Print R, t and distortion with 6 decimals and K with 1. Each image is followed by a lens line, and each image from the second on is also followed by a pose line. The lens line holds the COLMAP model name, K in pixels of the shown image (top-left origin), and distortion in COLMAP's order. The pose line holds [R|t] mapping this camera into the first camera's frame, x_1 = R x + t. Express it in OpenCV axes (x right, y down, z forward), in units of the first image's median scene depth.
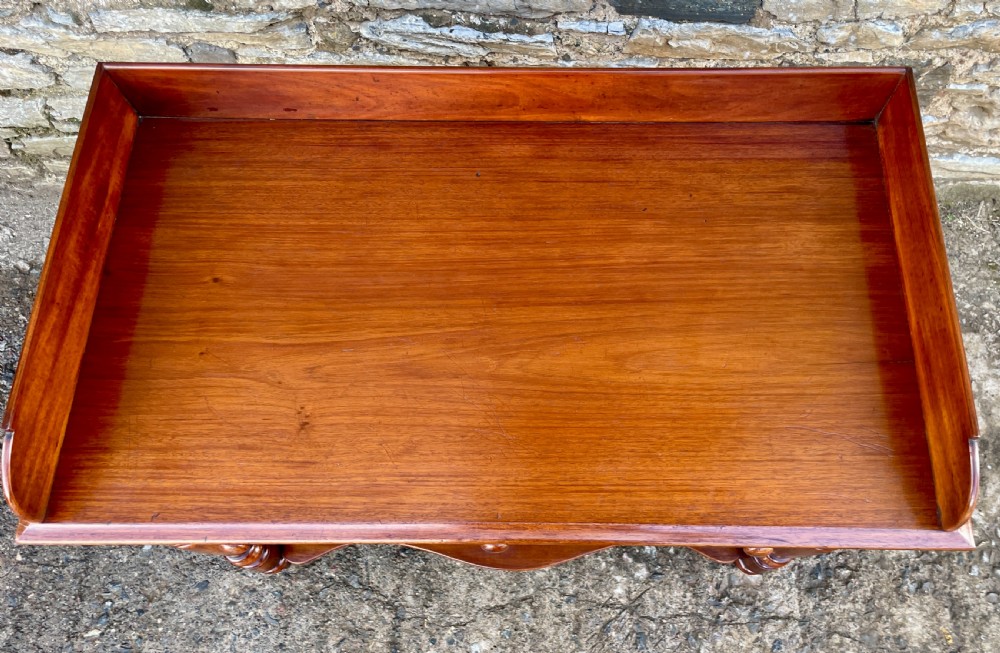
lens RADIAL K [[812.8, 0, 544.0], [0, 812.8, 332.8], [0, 0, 1]] dist [0.080903, -0.114667]
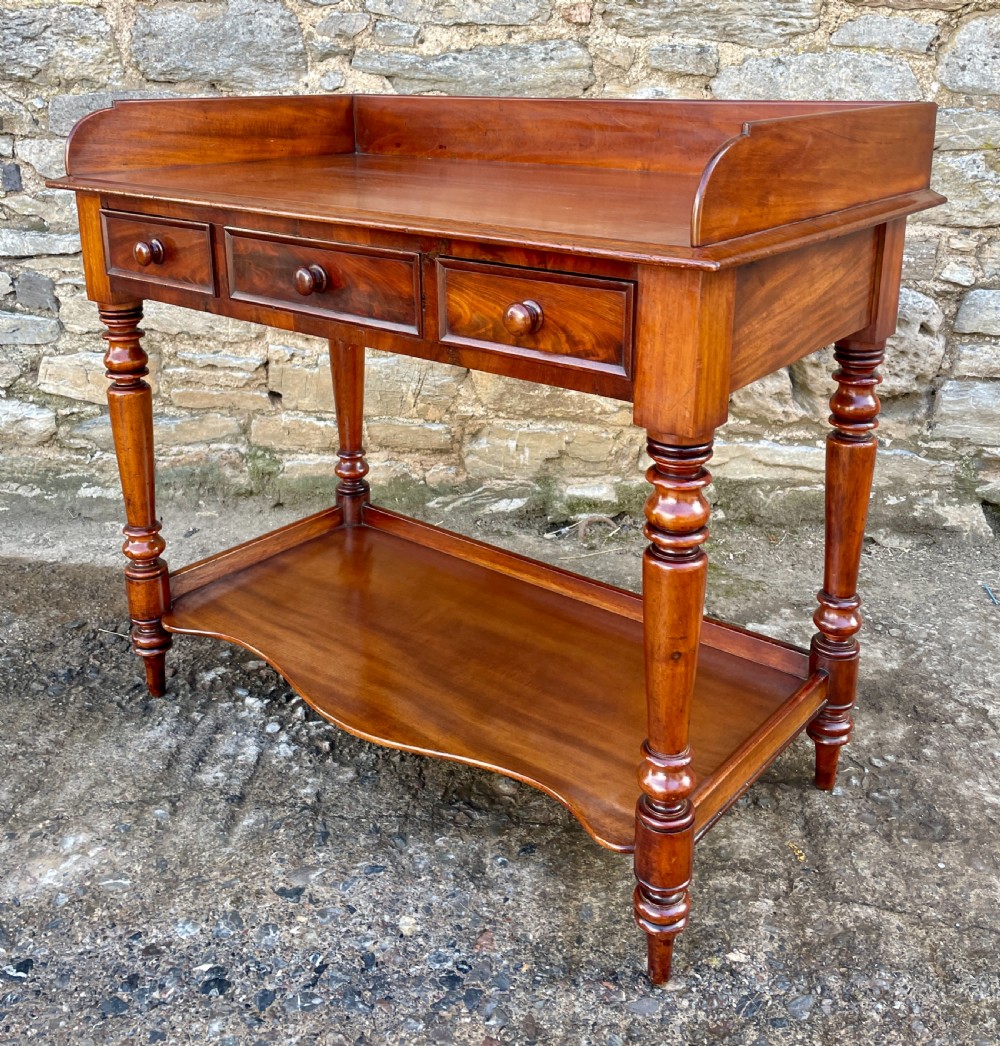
lens RADIAL K [[1125.3, 0, 513.8], [0, 1125.3, 372.3], [0, 0, 1]] dist [0.092864, -0.131495]
pose [[0.997582, -0.001565, -0.069487, 0.332020], [-0.054986, 0.593737, -0.802778, 0.866432], [0.042513, 0.804657, 0.592215, 0.168683]]
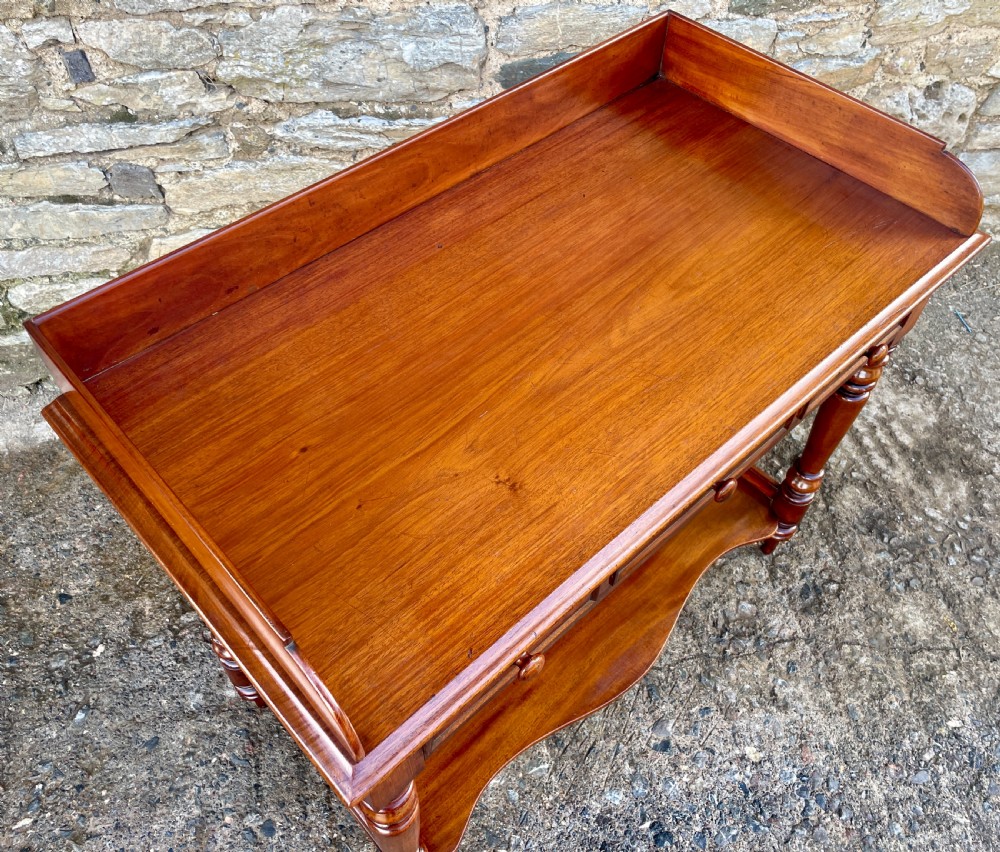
lens RADIAL K [[875.1, 0, 509.2], [0, 875.1, 421.9], [0, 0, 1]] dist [0.091544, -0.131910]
pose [[0.974479, -0.162761, 0.154595, -0.142163], [0.202493, 0.934601, -0.292435, 0.345348], [-0.096887, 0.316276, 0.943707, -0.016290]]
